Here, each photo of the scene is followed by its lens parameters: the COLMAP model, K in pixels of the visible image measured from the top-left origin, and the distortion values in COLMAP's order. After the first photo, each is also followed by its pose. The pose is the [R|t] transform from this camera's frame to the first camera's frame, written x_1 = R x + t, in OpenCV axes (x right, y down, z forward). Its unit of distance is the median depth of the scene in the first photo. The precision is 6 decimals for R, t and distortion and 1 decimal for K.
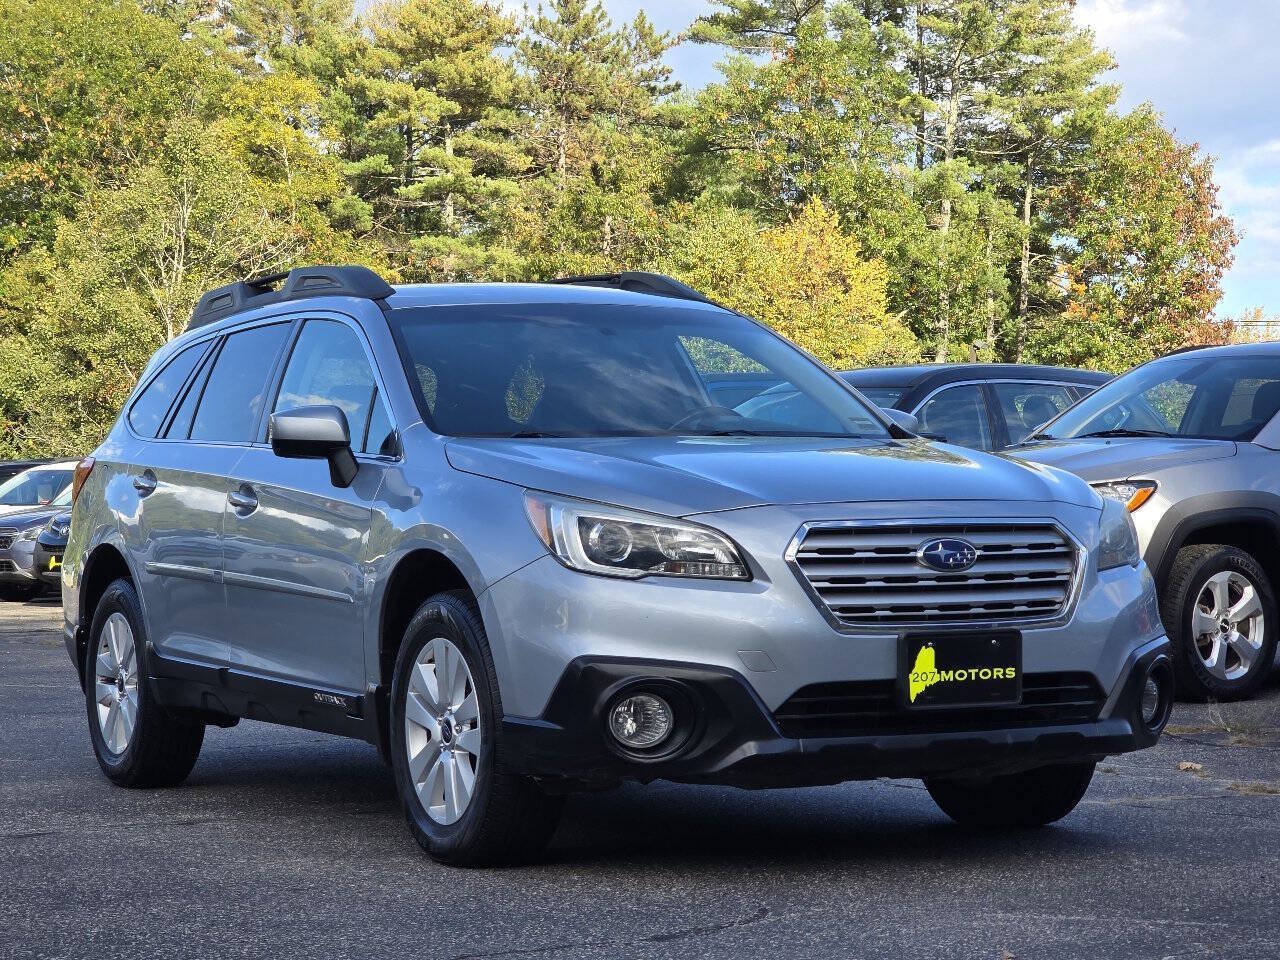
lens RADIAL K [[3215.4, 0, 640.0], [0, 3215.4, 480.0], [0, 0, 1]] dist [0.021176, 0.272733]
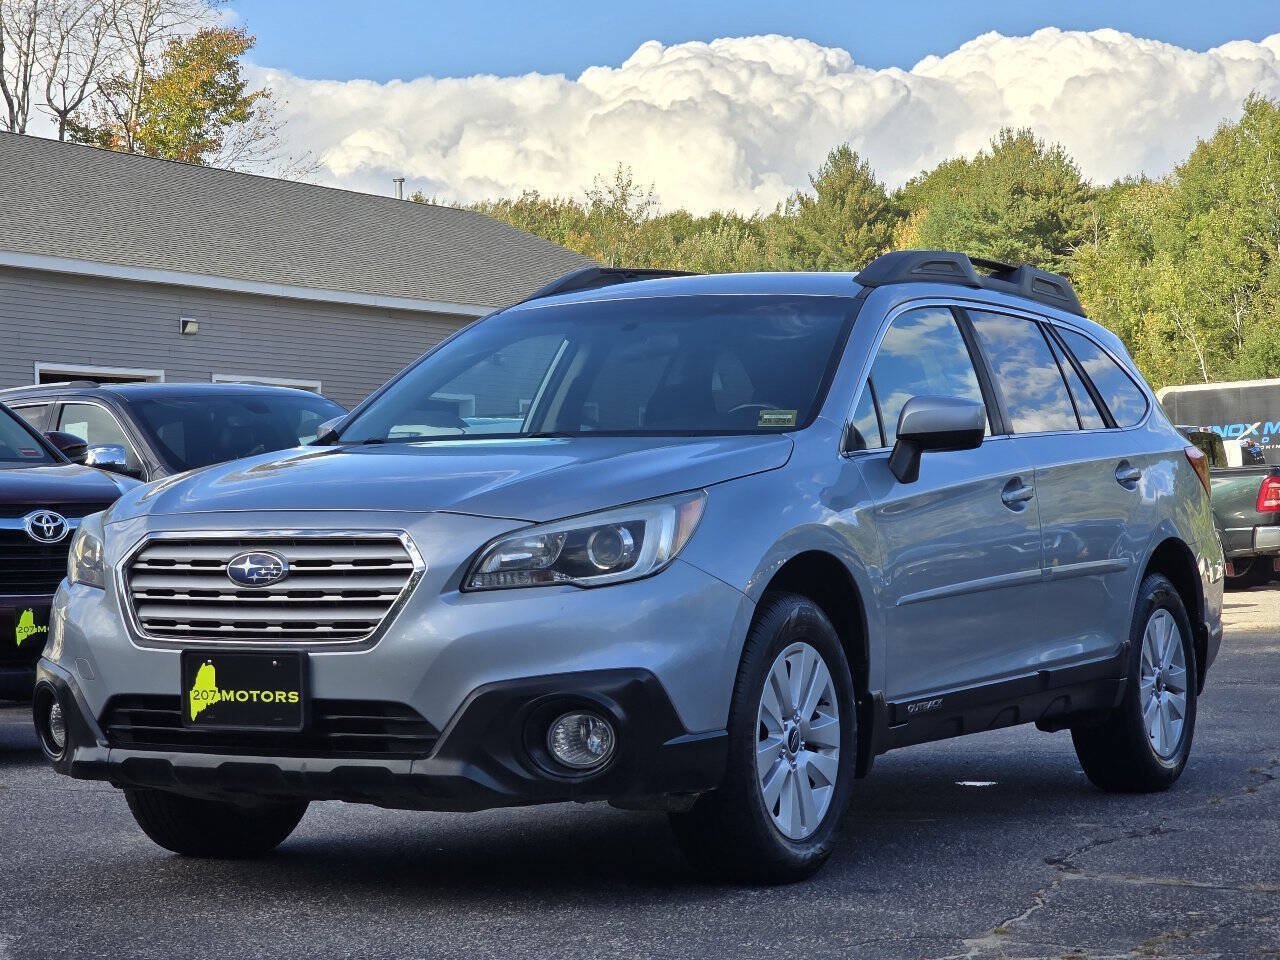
lens RADIAL K [[3187.4, 0, 640.0], [0, 3187.4, 480.0], [0, 0, 1]] dist [-1.077472, 16.567457]
pose [[0.560474, -0.000900, -0.828172, 0.926033], [0.010365, 0.999929, 0.005928, -0.007244], [0.828107, -0.011906, 0.560443, 0.575098]]
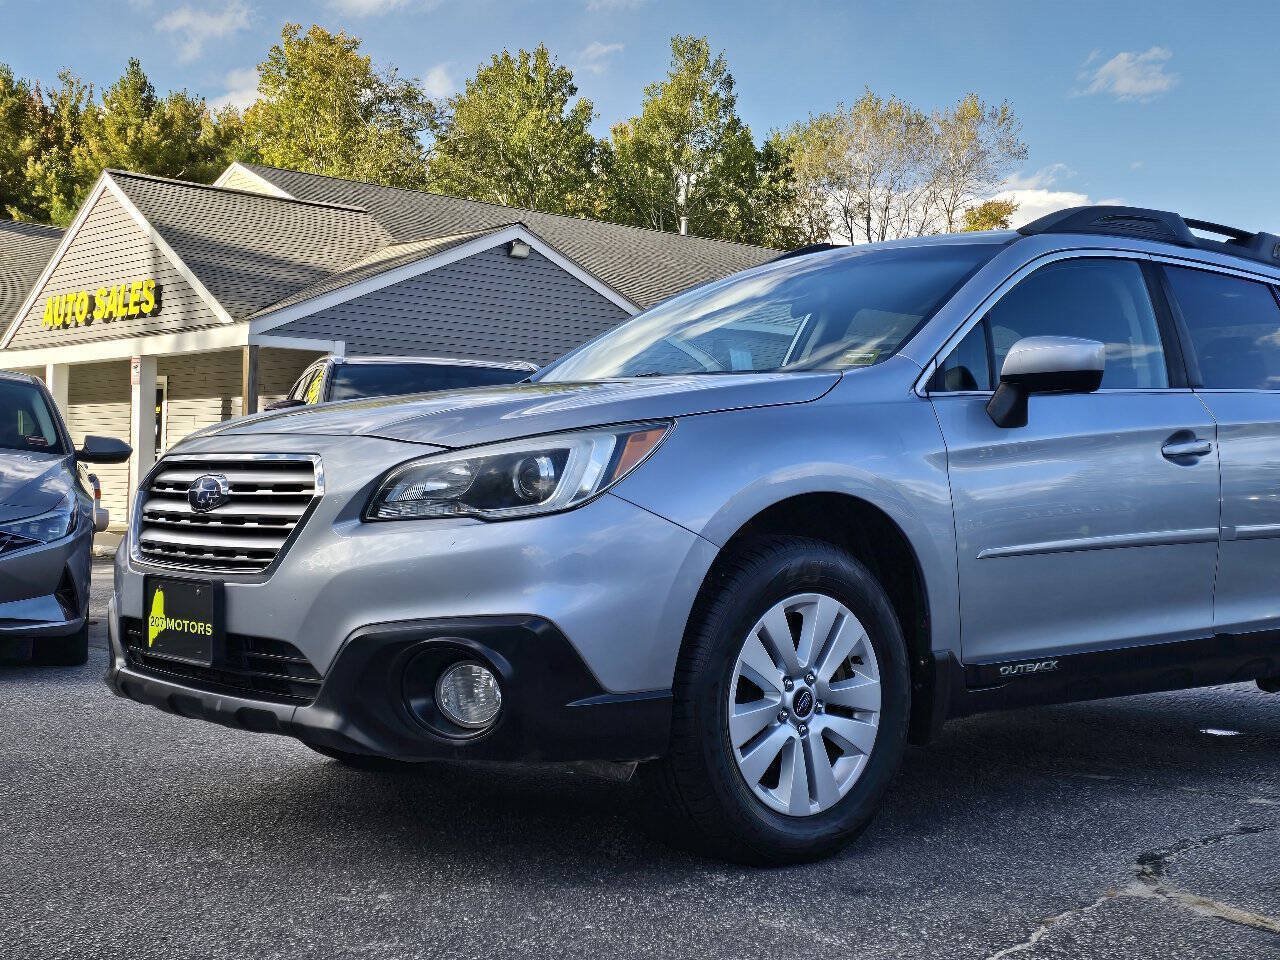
lens RADIAL K [[1717.1, 0, 640.0], [0, 1717.1, 480.0], [0, 0, 1]] dist [0.025483, 0.001391]
pose [[0.221300, 0.012077, -0.975131, 0.597289], [-0.011343, 0.999888, 0.009810, 0.013458], [0.975140, 0.008890, 0.221412, 1.012118]]
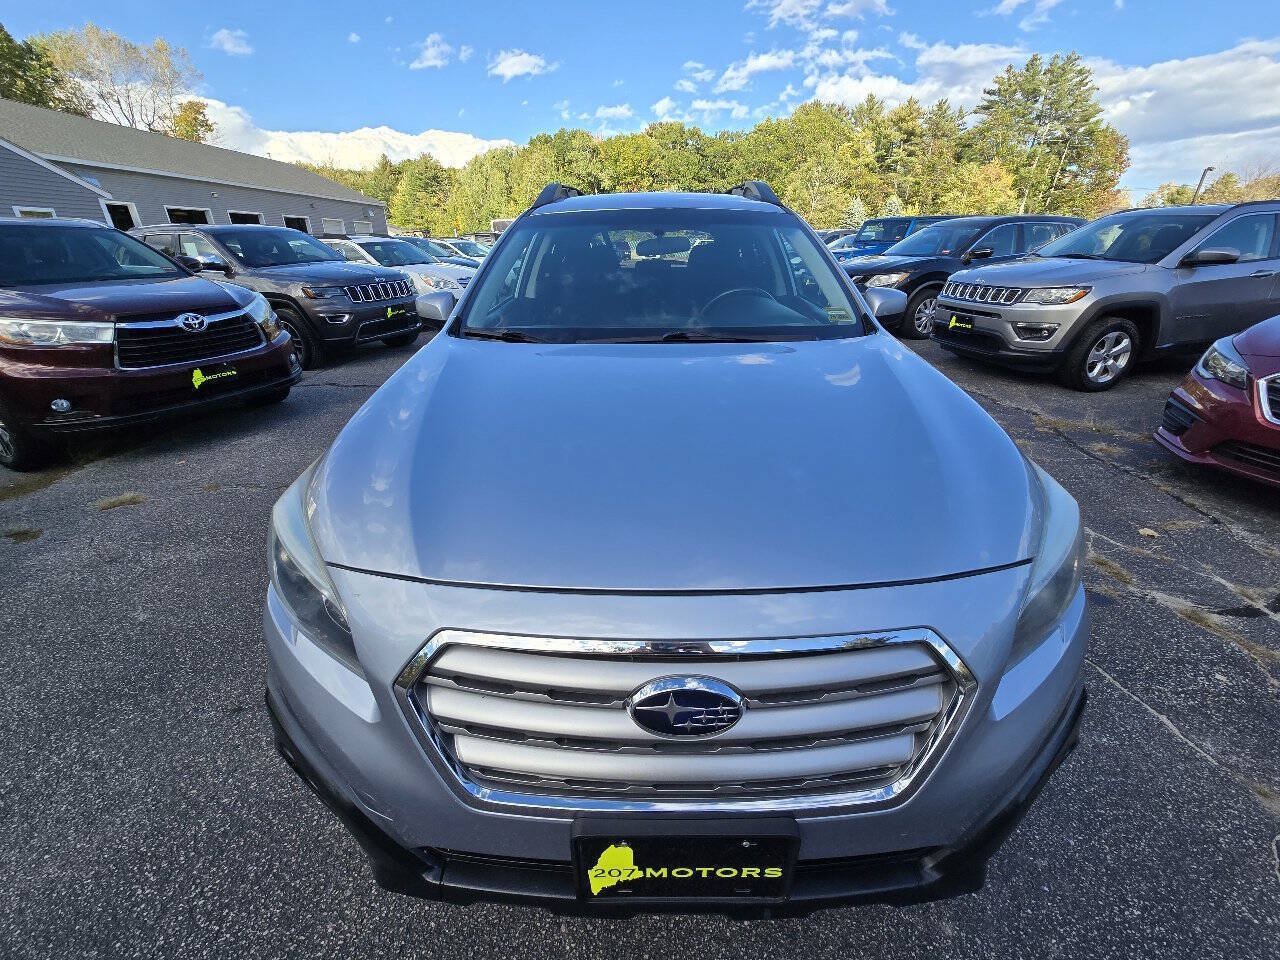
lens RADIAL K [[522.1, 0, 640.0], [0, 522.1, 480.0], [0, 0, 1]] dist [-0.003332, 0.000138]
pose [[0.882916, 0.204088, -0.422855, 0.119871], [-0.000285, 0.900825, 0.434182, -0.056353], [0.469530, -0.383226, 0.795411, 0.936141]]
